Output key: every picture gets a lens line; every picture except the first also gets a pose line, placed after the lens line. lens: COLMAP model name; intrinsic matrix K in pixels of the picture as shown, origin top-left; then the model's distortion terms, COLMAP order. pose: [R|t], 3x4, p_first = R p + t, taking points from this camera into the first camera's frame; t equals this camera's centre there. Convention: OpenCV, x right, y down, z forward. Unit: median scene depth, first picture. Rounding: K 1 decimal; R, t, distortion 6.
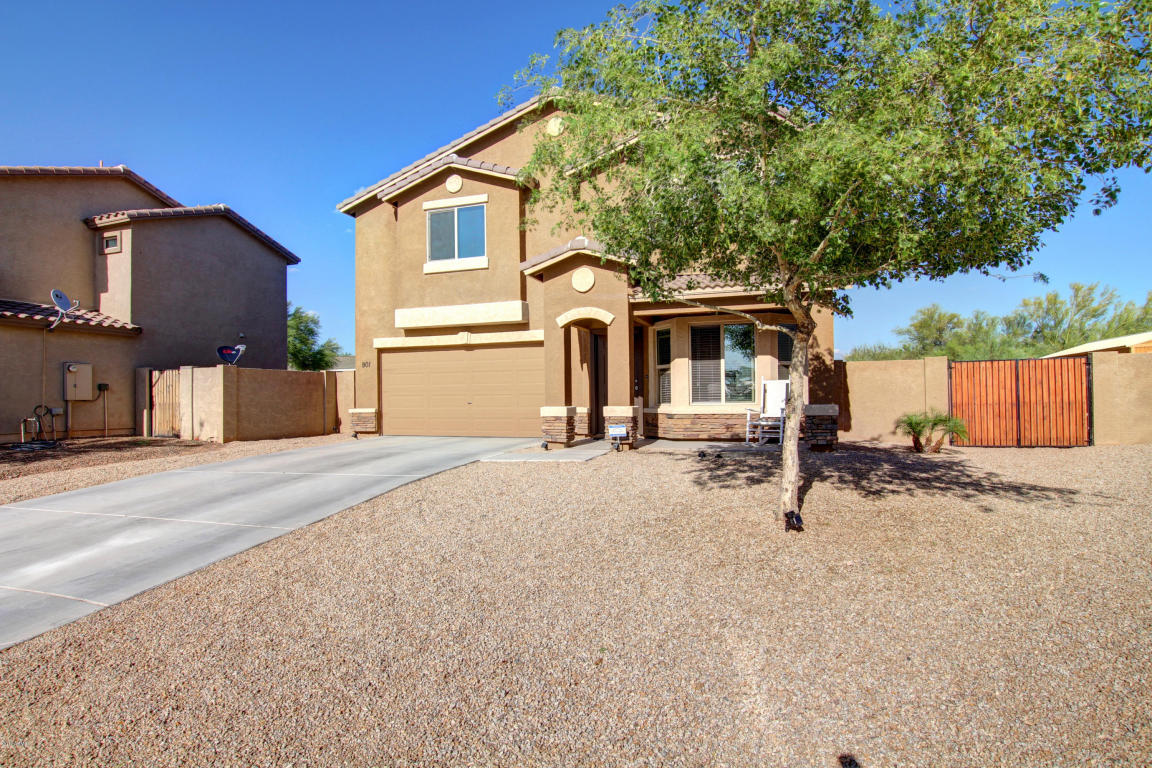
lens RADIAL K [[631.9, 0, 575.3], [0, 631.9, 386.0], [0, 0, 1]] dist [-0.020405, -0.001024]
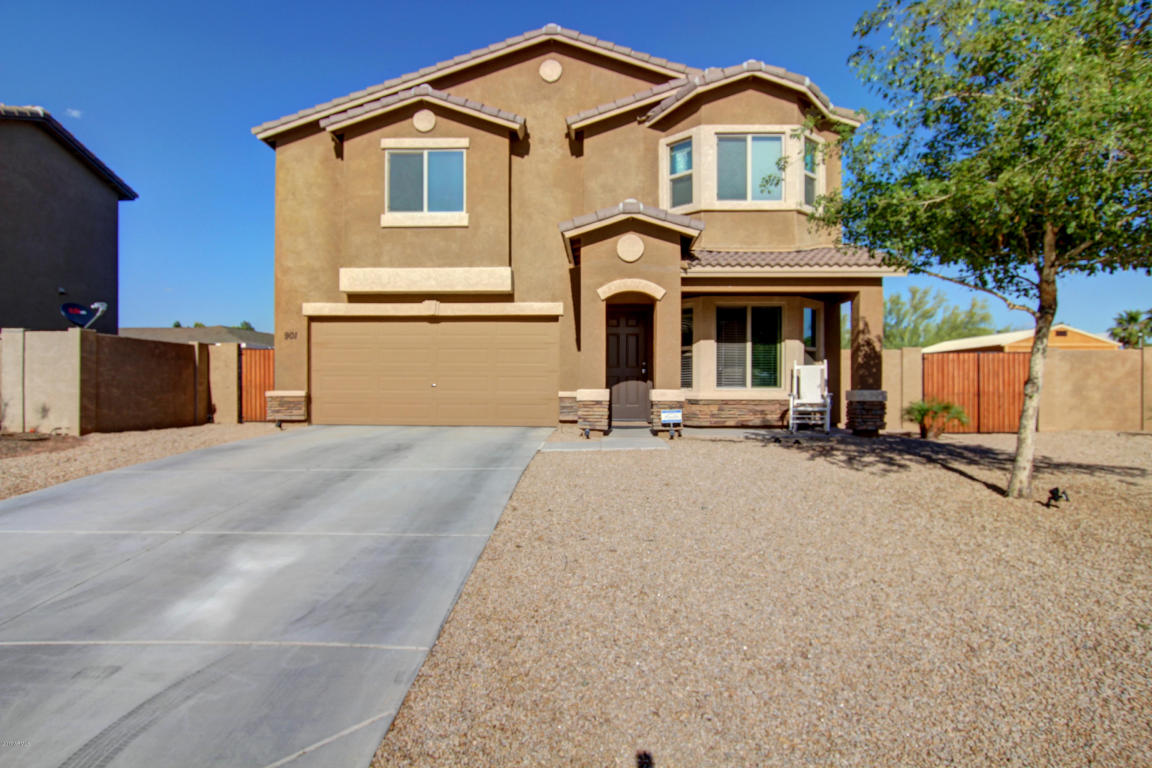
lens RADIAL K [[693.2, 0, 582.3], [0, 693.2, 387.1], [0, 0, 1]] dist [-0.016820, 0.000434]
pose [[0.951086, 0.014379, 0.308593, -0.272639], [-0.019506, 0.999718, 0.013536, 0.012904], [-0.308311, -0.018894, 0.951098, 0.065282]]
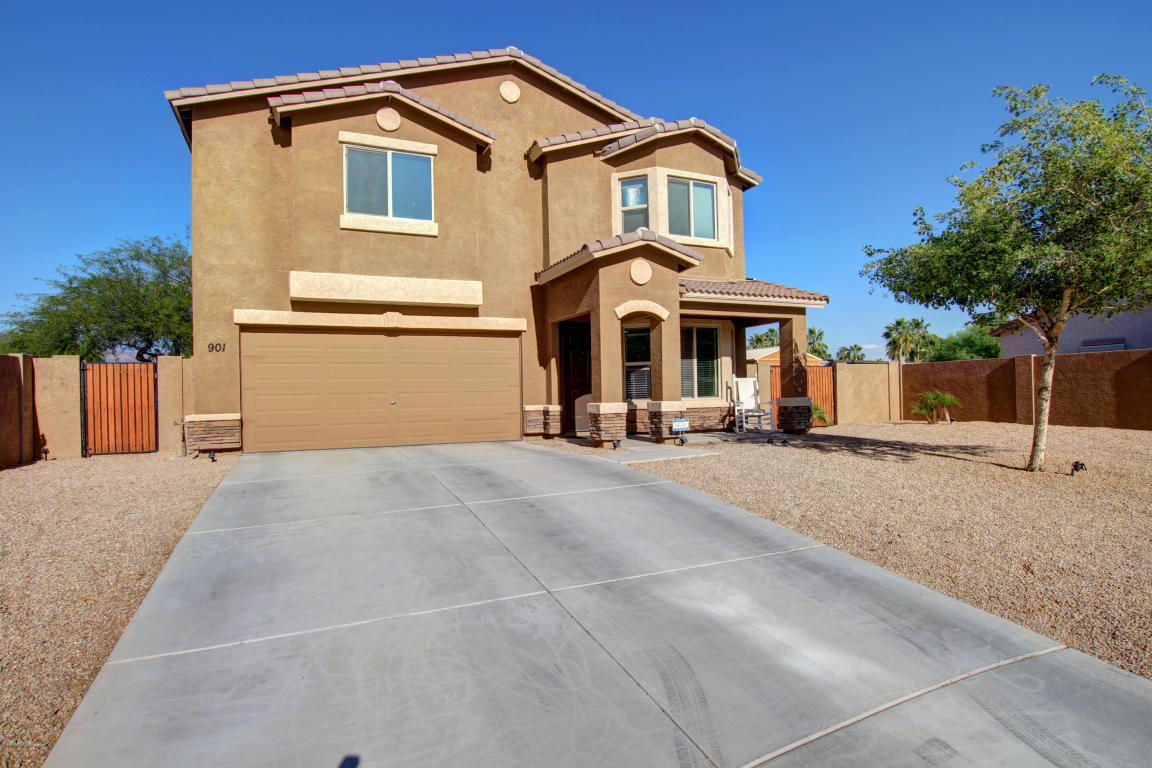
lens RADIAL K [[631.9, 0, 584.9], [0, 631.9, 387.3], [0, 0, 1]] dist [-0.020405, -0.001024]
pose [[0.708682, 0.004600, 0.705513, -0.568343], [-0.001541, 0.999986, -0.004973, 0.011248], [-0.705526, 0.002437, 0.708680, 0.287737]]
